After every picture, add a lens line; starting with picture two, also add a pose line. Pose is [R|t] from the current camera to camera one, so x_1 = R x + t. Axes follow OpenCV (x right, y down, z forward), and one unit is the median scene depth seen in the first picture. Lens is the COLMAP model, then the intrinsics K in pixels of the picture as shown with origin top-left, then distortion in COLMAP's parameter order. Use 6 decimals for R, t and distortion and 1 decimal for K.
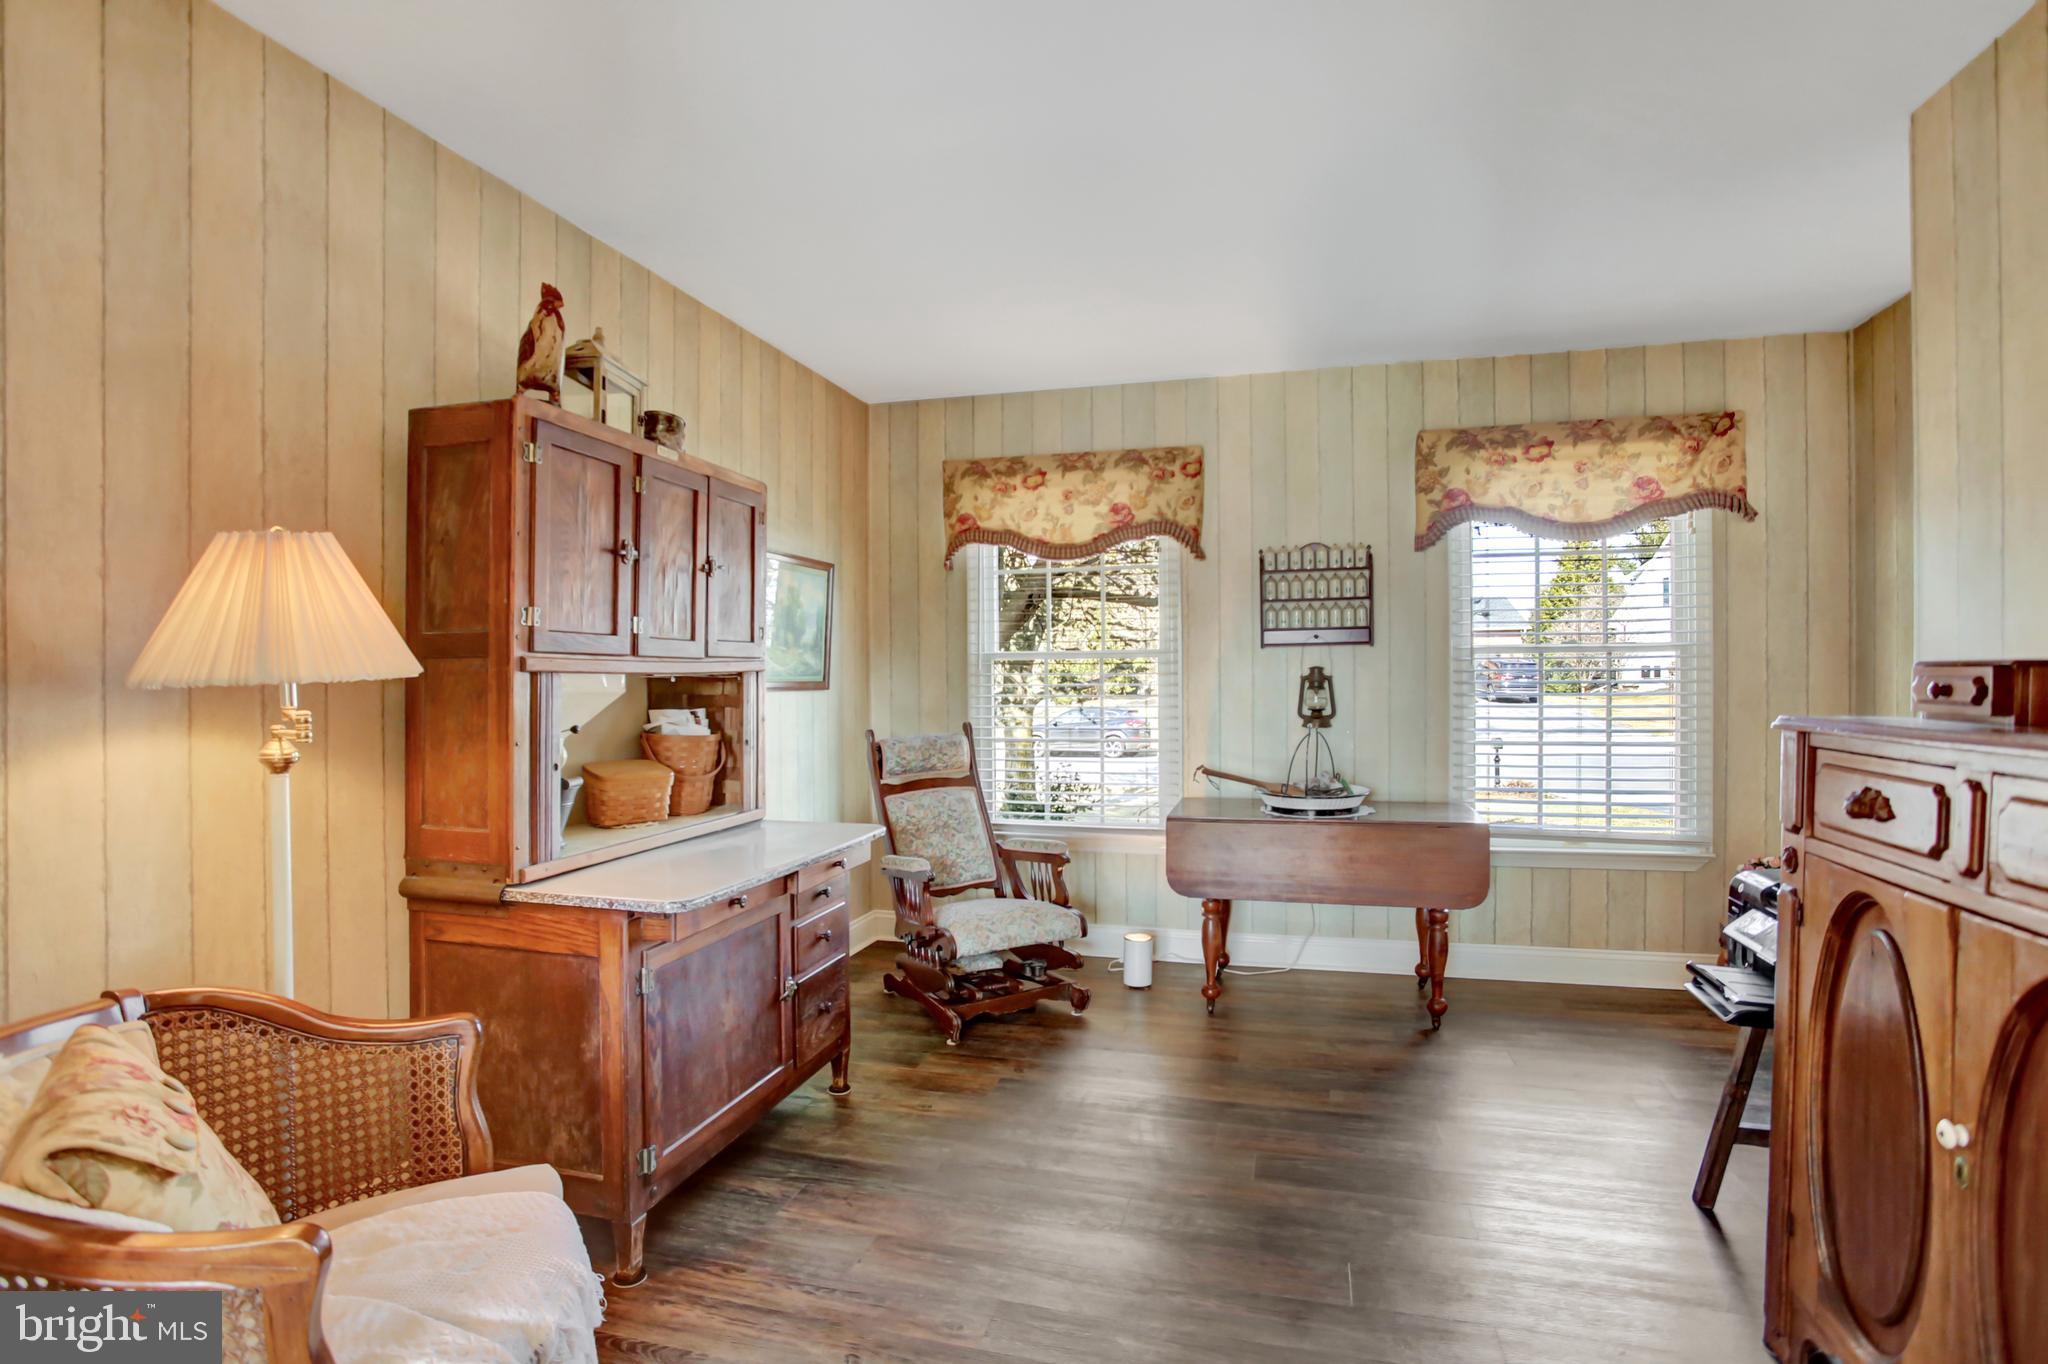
lens RADIAL K [[1015.7, 0, 987.7], [0, 1015.7, 671.8], [0, 0, 1]] dist [-0.088436, 0.043908]
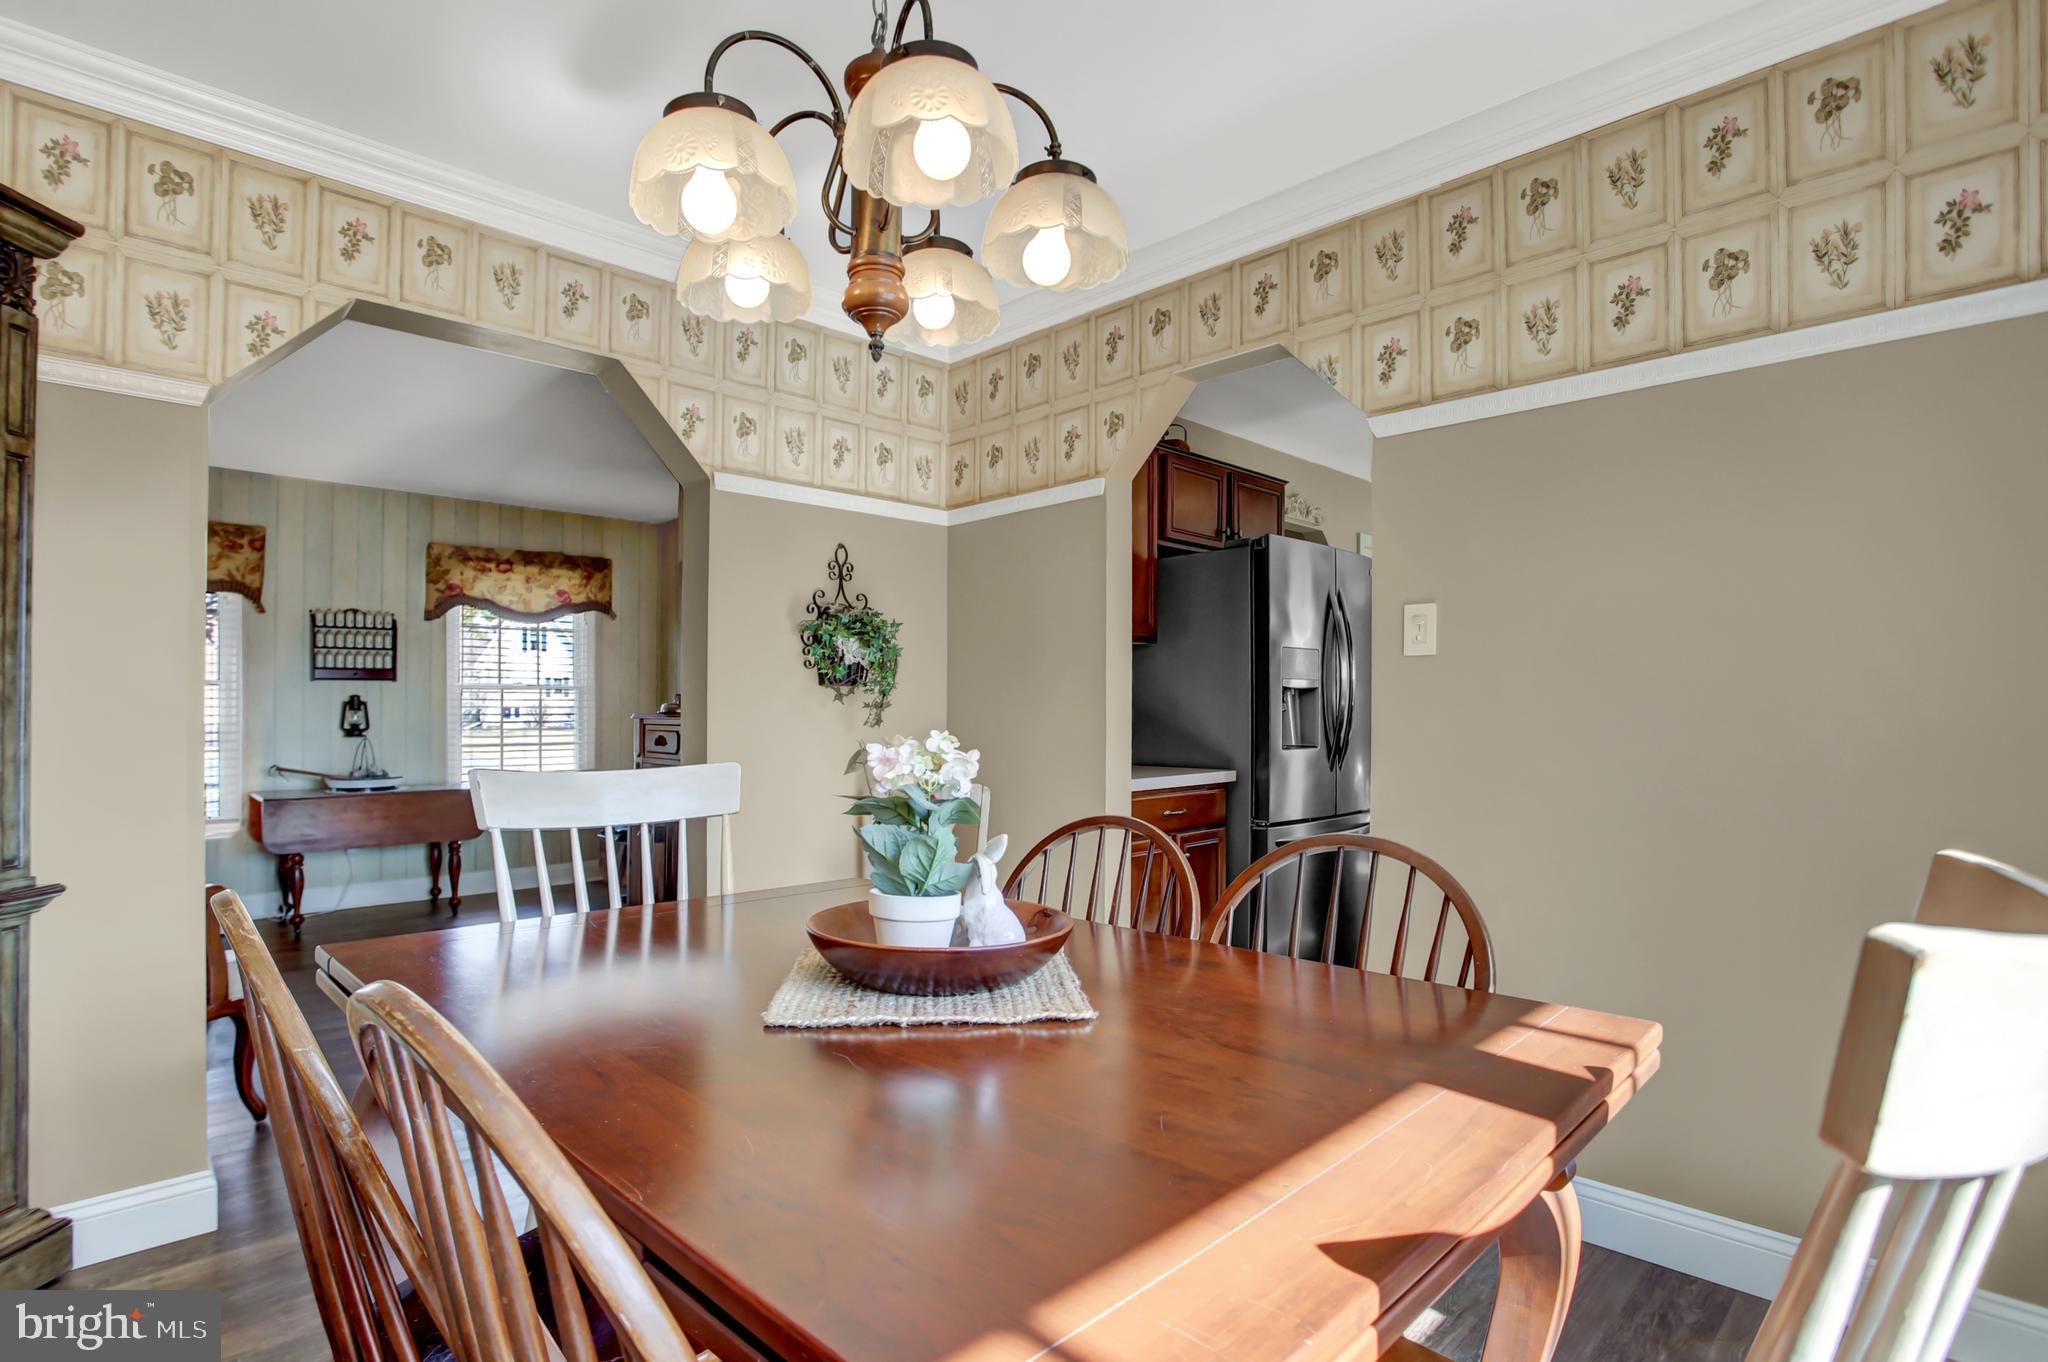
lens RADIAL K [[1015.7, 0, 987.7], [0, 1015.7, 670.8], [0, 0, 1]] dist [-0.088436, 0.043908]
pose [[0.500364, 0.041014, 0.864843, -0.454689], [-0.003081, 0.998955, -0.045591, 0.022697], [-0.865809, 0.020148, 0.499968, -0.507490]]
